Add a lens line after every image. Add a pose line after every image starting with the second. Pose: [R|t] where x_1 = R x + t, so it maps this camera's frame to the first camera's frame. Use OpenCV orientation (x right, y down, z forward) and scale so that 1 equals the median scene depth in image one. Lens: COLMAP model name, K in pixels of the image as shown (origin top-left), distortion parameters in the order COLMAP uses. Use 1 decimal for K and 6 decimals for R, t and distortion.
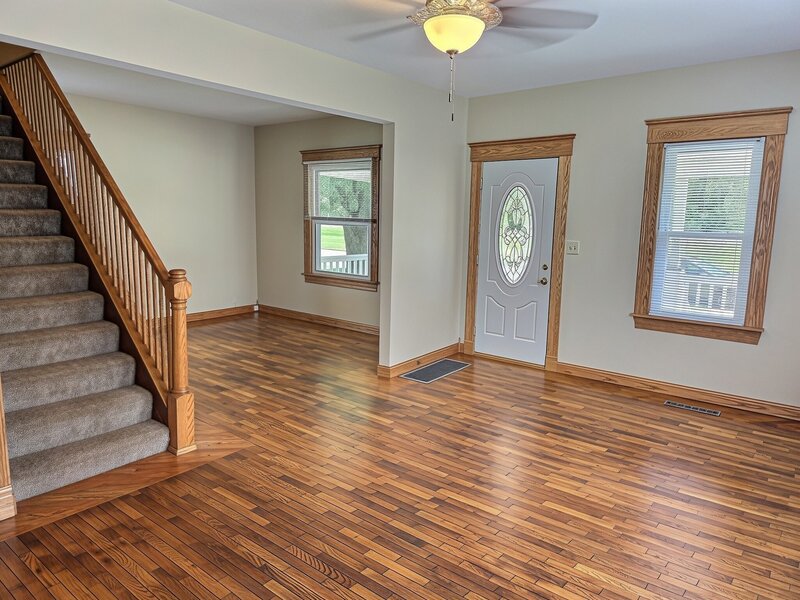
lens RADIAL K [[536.3, 0, 398.6], [0, 536.3, 296.9], [0, 0, 1]] dist [0.079058, -0.077720]
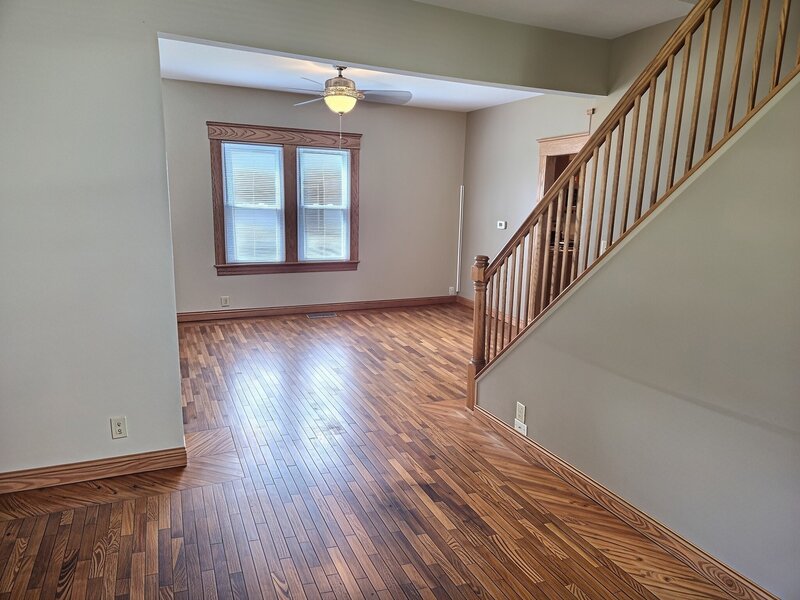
lens RADIAL K [[536.3, 0, 398.6], [0, 536.3, 296.9], [0, 0, 1]] dist [0.079058, -0.077720]
pose [[-0.891992, -0.120801, 0.435612, -0.601665], [0.030090, 0.945630, 0.323850, -0.270478], [-0.451049, 0.301979, -0.839859, 1.641237]]
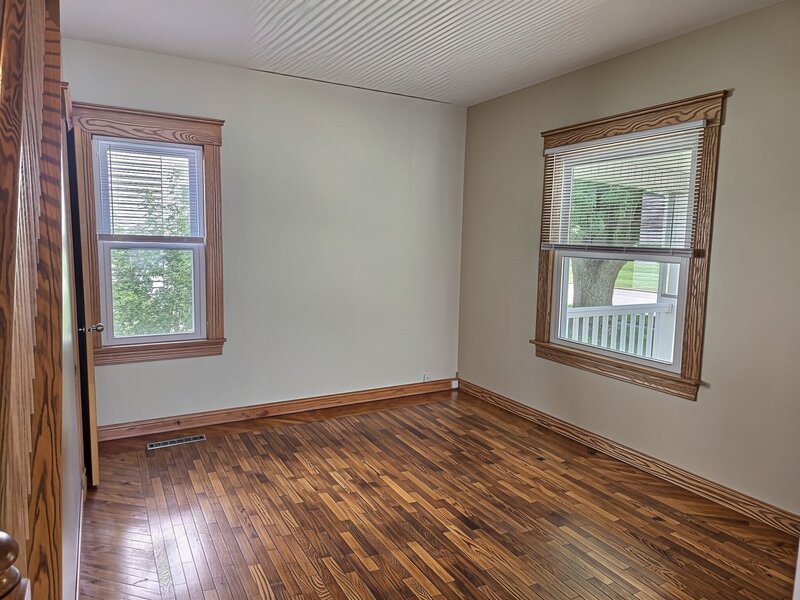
lens RADIAL K [[536.3, 0, 398.6], [0, 536.3, 296.9], [0, 0, 1]] dist [0.079058, -0.077720]
pose [[0.926405, 0.037348, -0.374673, -0.166601], [-0.055566, 0.997734, -0.037935, -0.106412], [0.372407, 0.055962, 0.926381, 0.696603]]
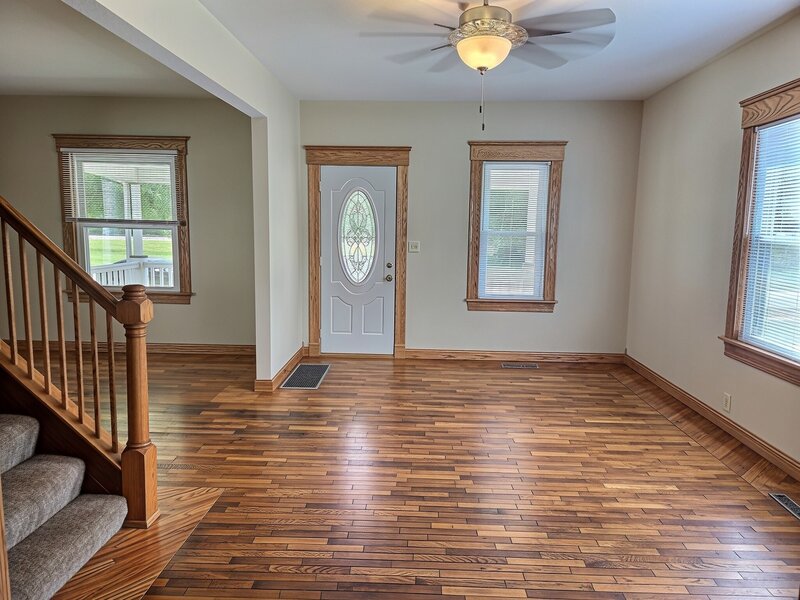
lens RADIAL K [[536.3, 0, 398.6], [0, 536.3, 296.9], [0, 0, 1]] dist [0.079058, -0.077720]
pose [[0.801954, -0.082792, 0.591621, -0.450619], [0.089080, 0.995851, 0.018611, -0.011365], [-0.590707, 0.037777, 0.806001, 0.133086]]
